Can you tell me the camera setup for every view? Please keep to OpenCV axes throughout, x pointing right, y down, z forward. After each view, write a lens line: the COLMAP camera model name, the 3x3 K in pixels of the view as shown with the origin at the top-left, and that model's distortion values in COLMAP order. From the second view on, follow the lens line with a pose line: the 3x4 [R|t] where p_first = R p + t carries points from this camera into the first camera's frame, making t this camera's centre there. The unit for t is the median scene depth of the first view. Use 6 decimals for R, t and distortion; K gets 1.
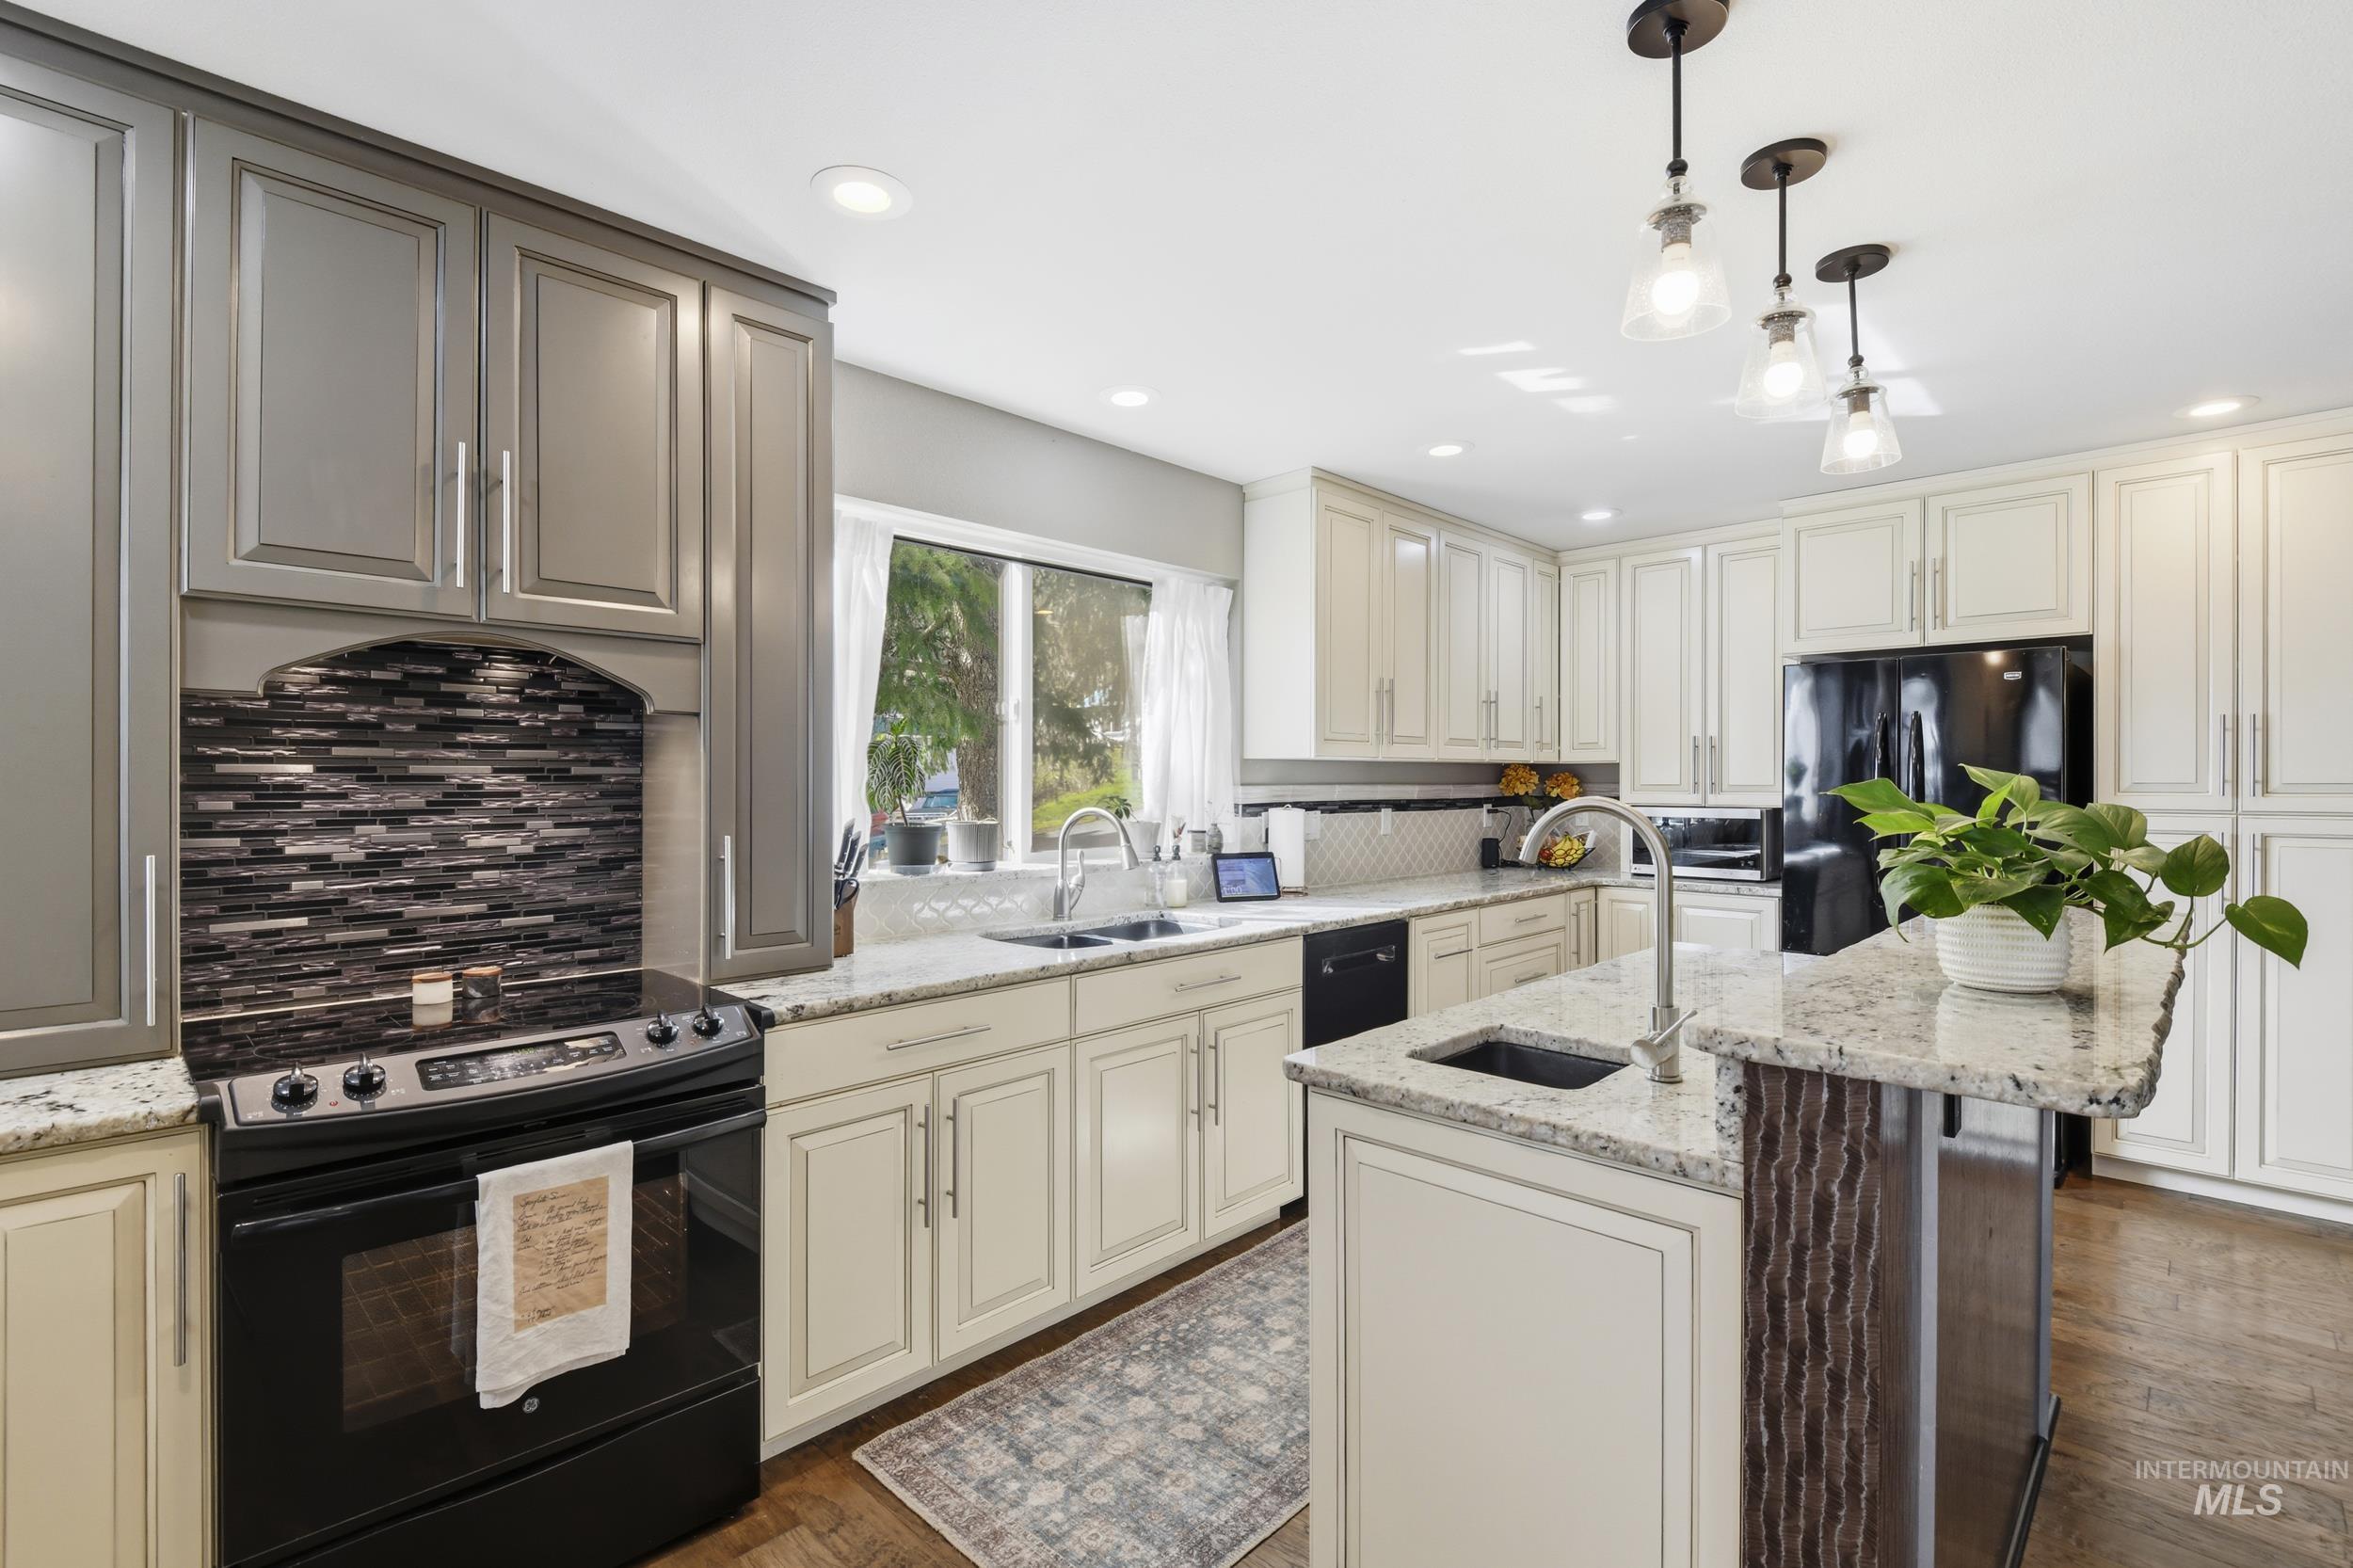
lens RADIAL K [[1071.6, 0, 1172.7], [0, 1071.6, 774.4], [0, 0, 1]] dist [0.033866, -0.036738]
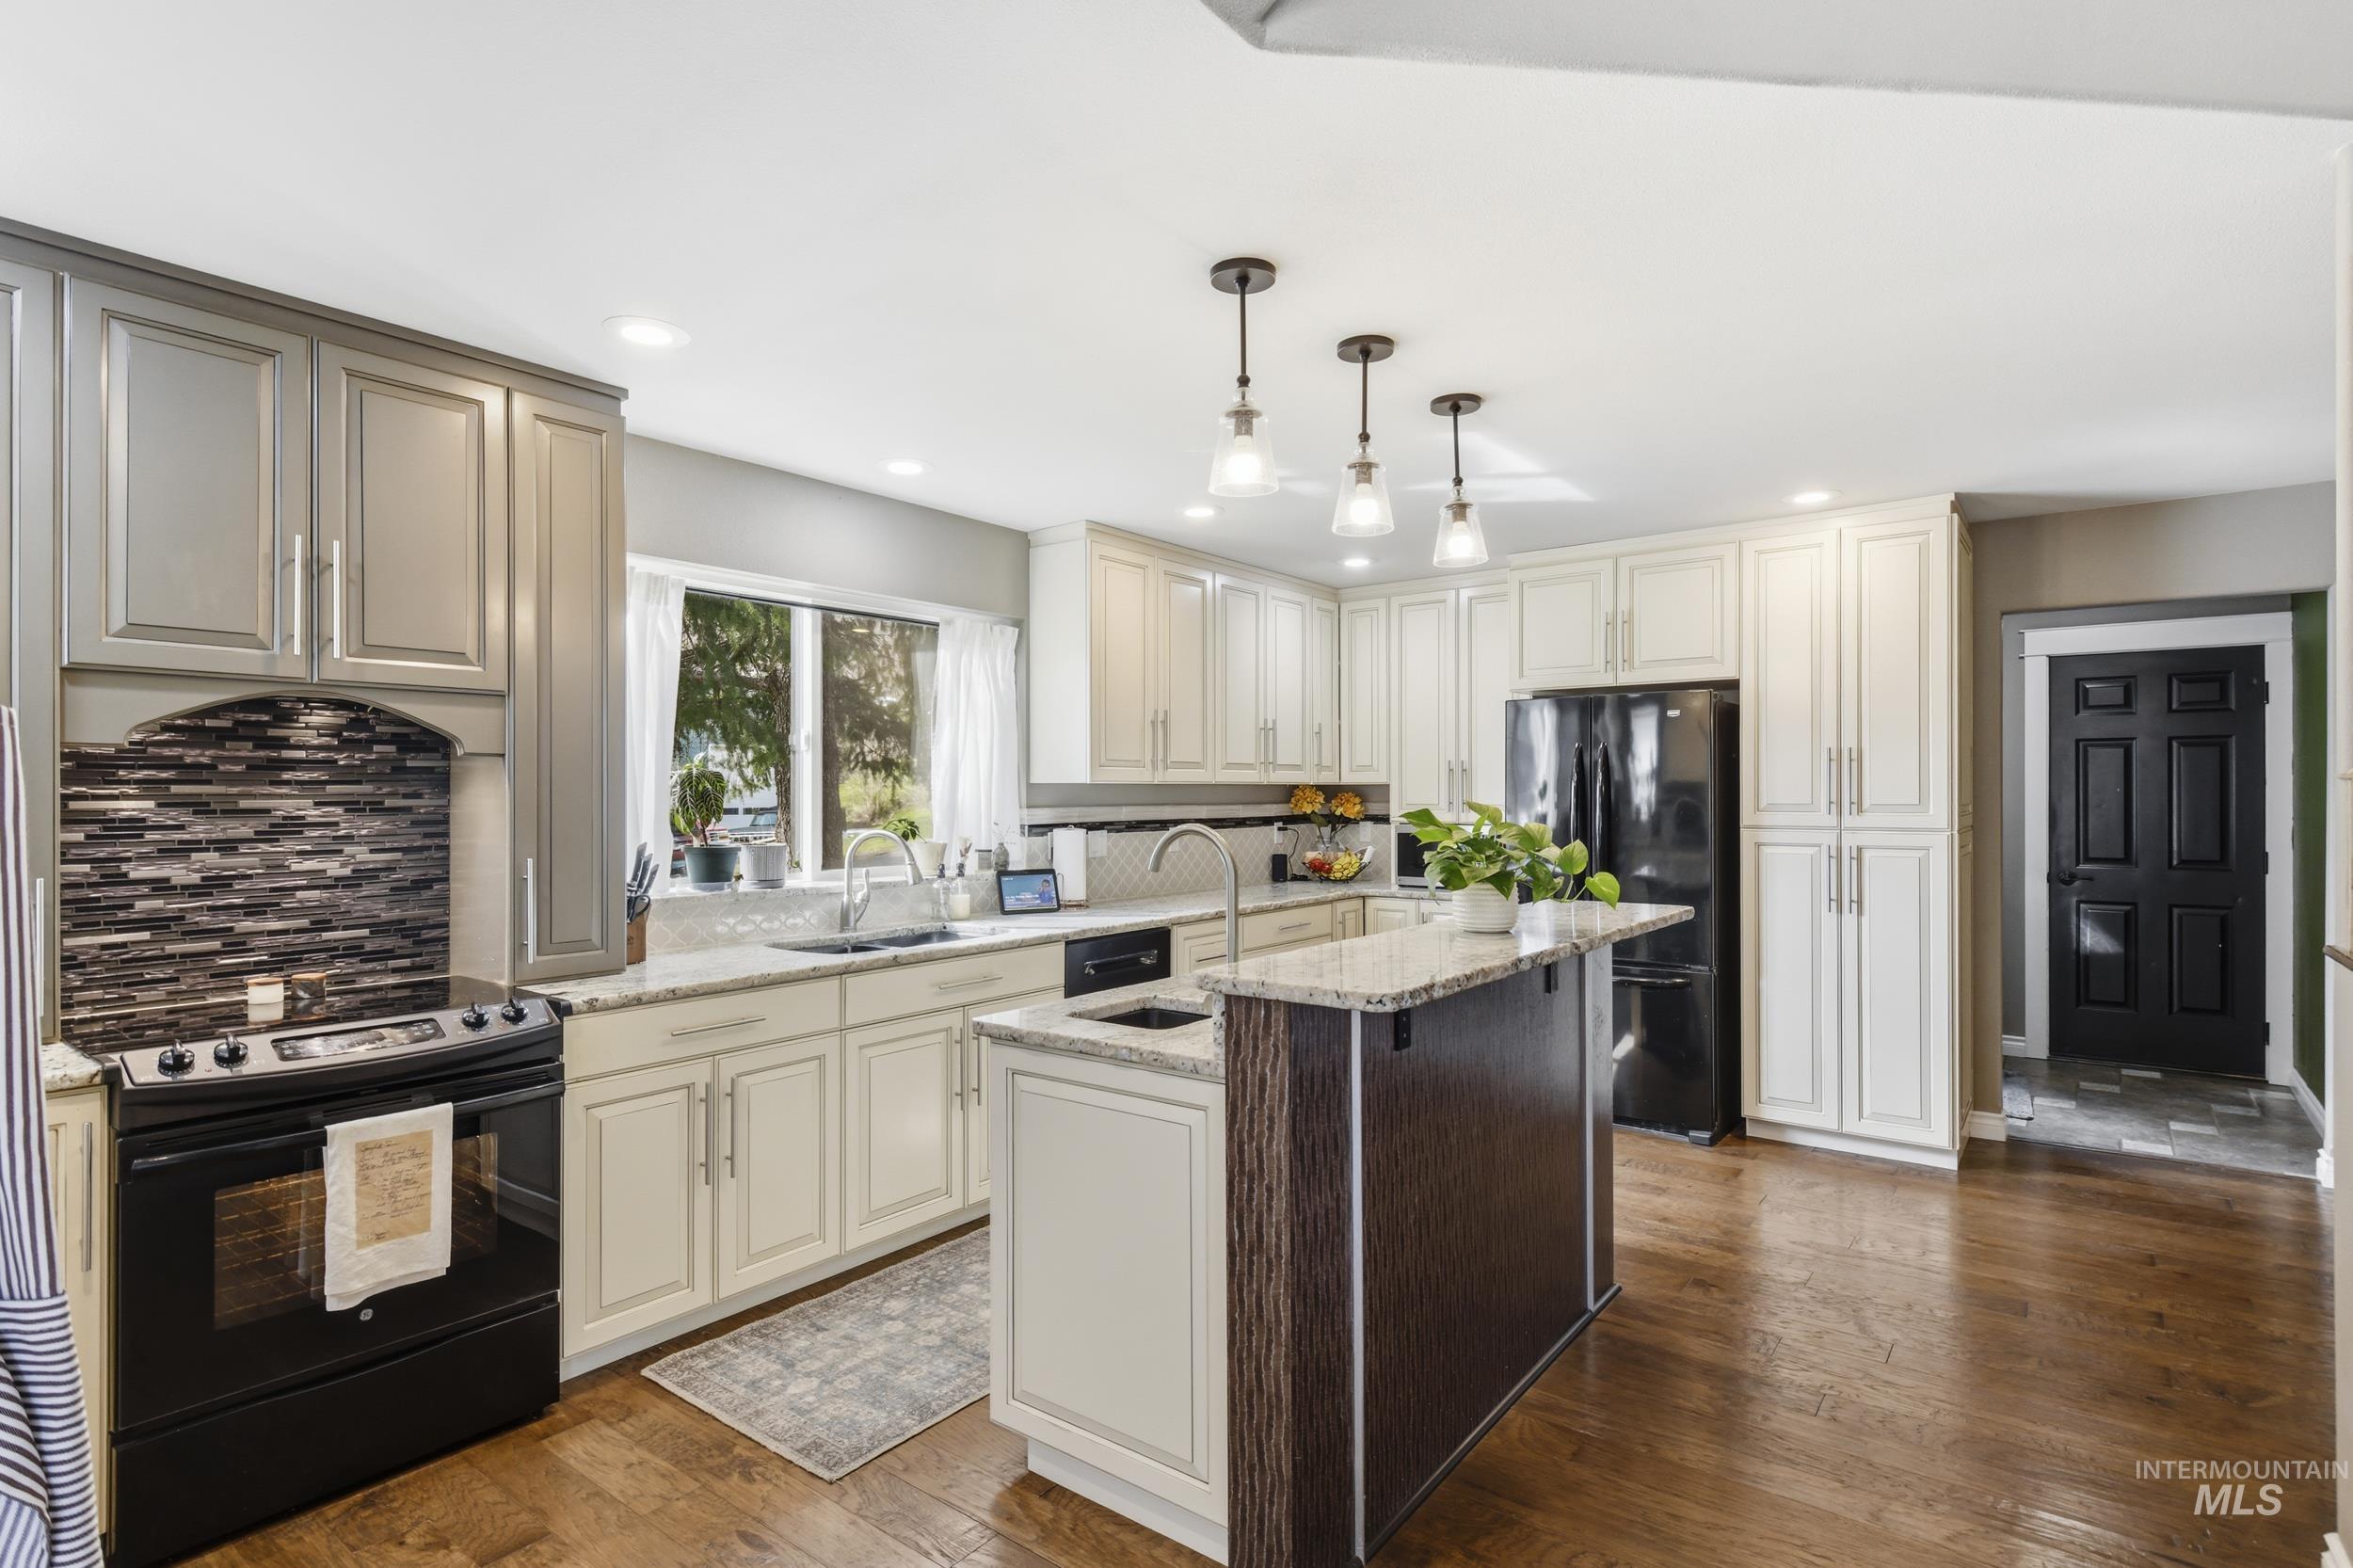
lens RADIAL K [[1176.0, 0, 1176.5], [0, 1176.0, 784.0], [0, 0, 1]] dist [0.033422, -0.025809]
pose [[0.993343, -0.002194, 0.115176, 0.138710], [0.002417, 0.999995, -0.001802, -0.020352], [-0.115171, 0.002068, 0.993344, -0.366592]]
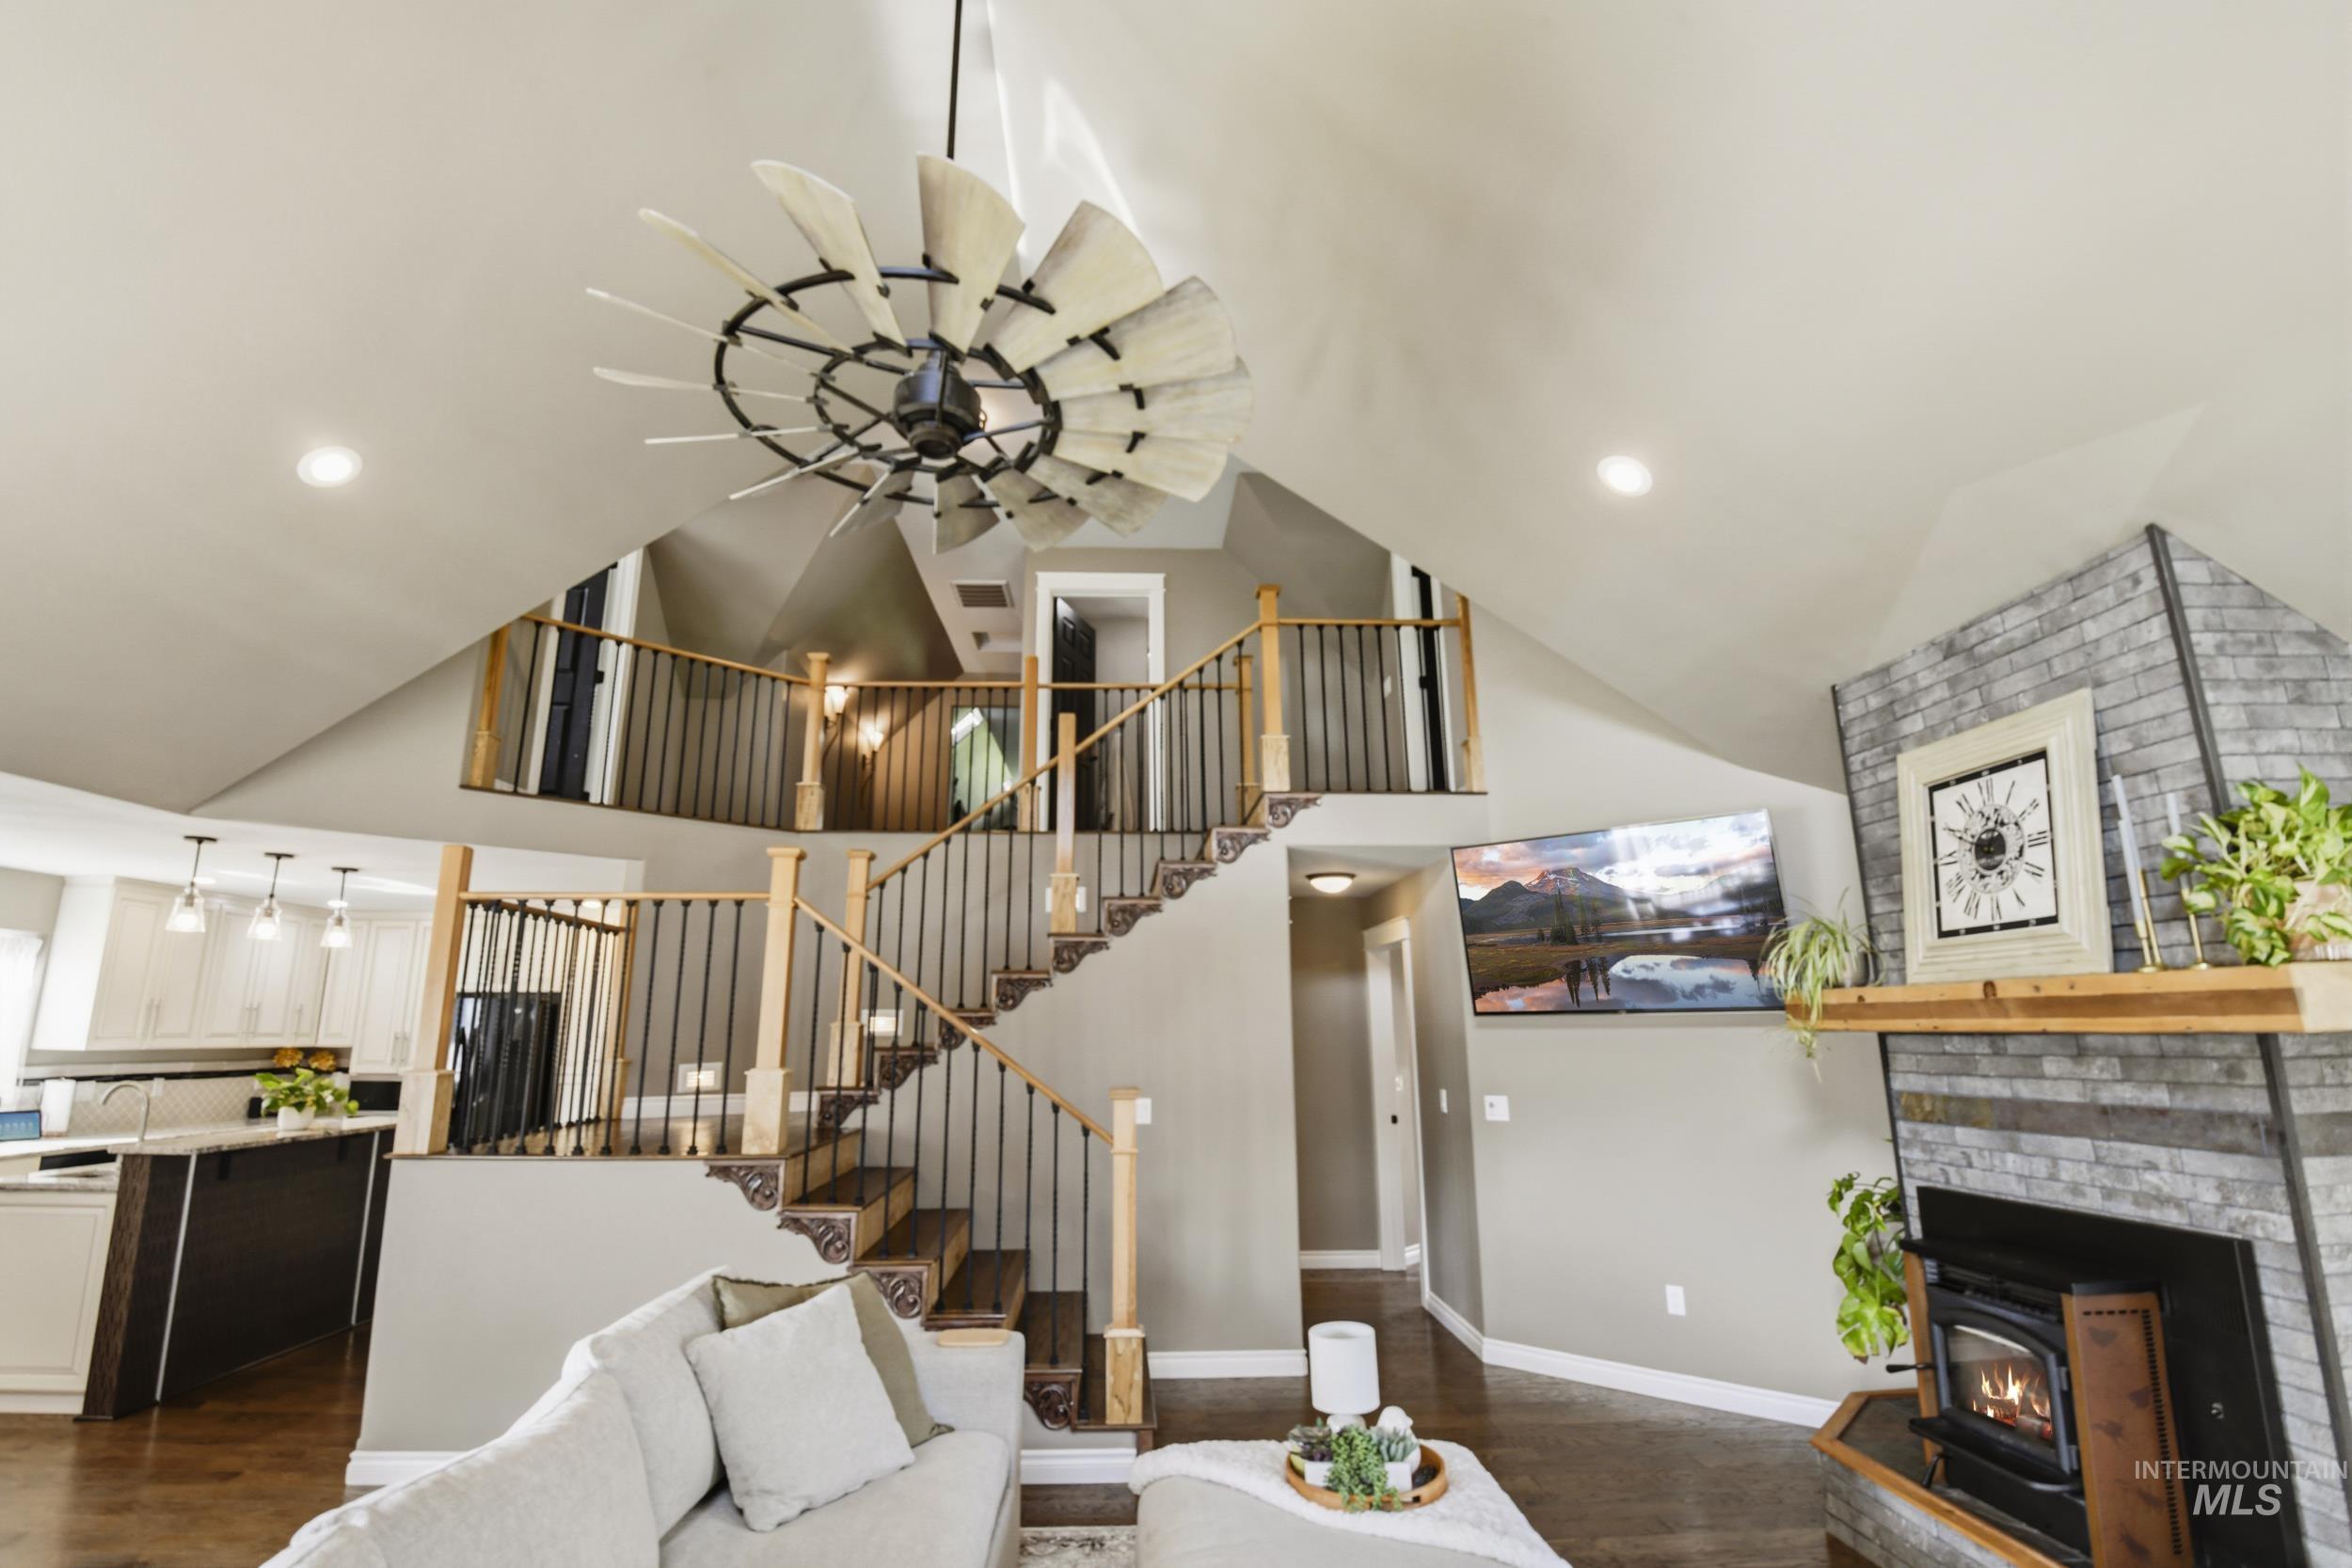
lens RADIAL K [[1050.1, 0, 1138.9], [0, 1050.1, 783.3], [0, 0, 1]] dist [-0.043229, 0.000695]
pose [[0.679715, 0.163026, 0.715129, 0.122658], [0.002768, 0.974409, -0.224765, -0.113481], [-0.733471, 0.154756, 0.661870, -2.209576]]
